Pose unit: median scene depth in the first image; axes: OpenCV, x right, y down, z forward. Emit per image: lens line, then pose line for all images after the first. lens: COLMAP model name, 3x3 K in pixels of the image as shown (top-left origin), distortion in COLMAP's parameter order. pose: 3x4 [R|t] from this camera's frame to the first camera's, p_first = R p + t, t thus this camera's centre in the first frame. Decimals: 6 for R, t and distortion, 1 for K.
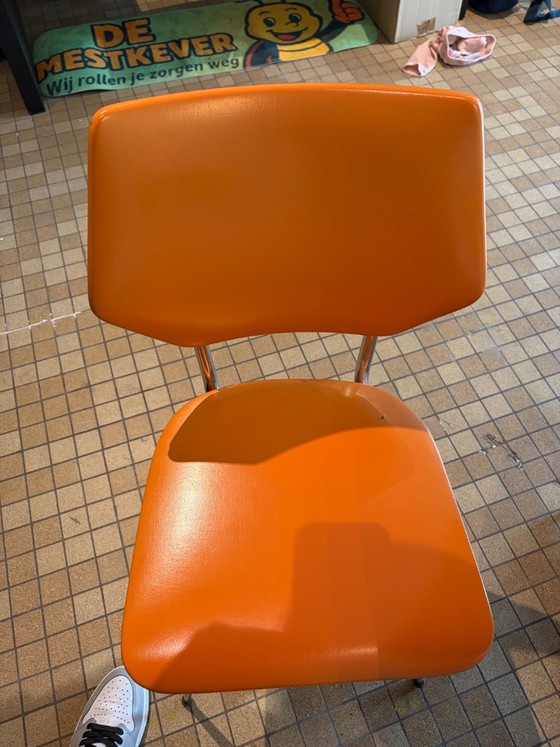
lens RADIAL K [[570.8, 0, 282.7], [0, 570.8, 378.0], [0, 0, 1]] dist [0.061381, -0.075951]
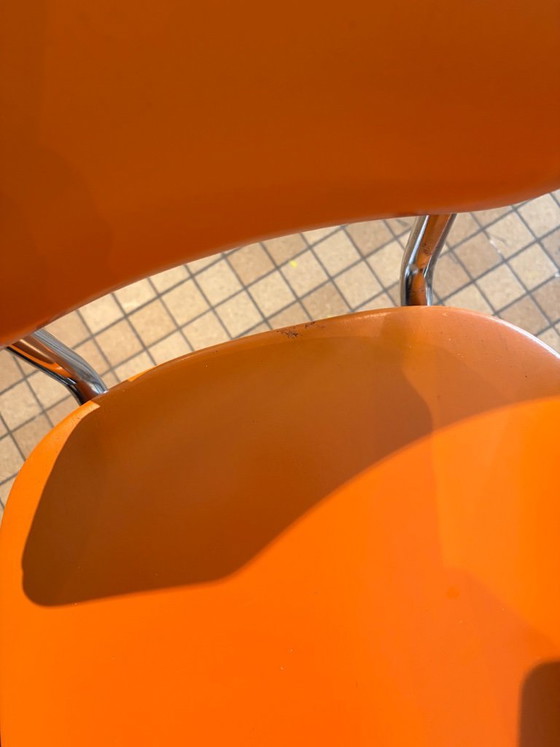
lens RADIAL K [[570.8, 0, 282.7], [0, 570.8, 378.0], [0, 0, 1]] dist [0.061381, -0.075951]
pose [[0.976294, -0.216434, -0.002319, 0.019675], [0.199674, 0.896454, 0.395600, -0.107868], [-0.083543, -0.386685, 0.918420, 0.462807]]
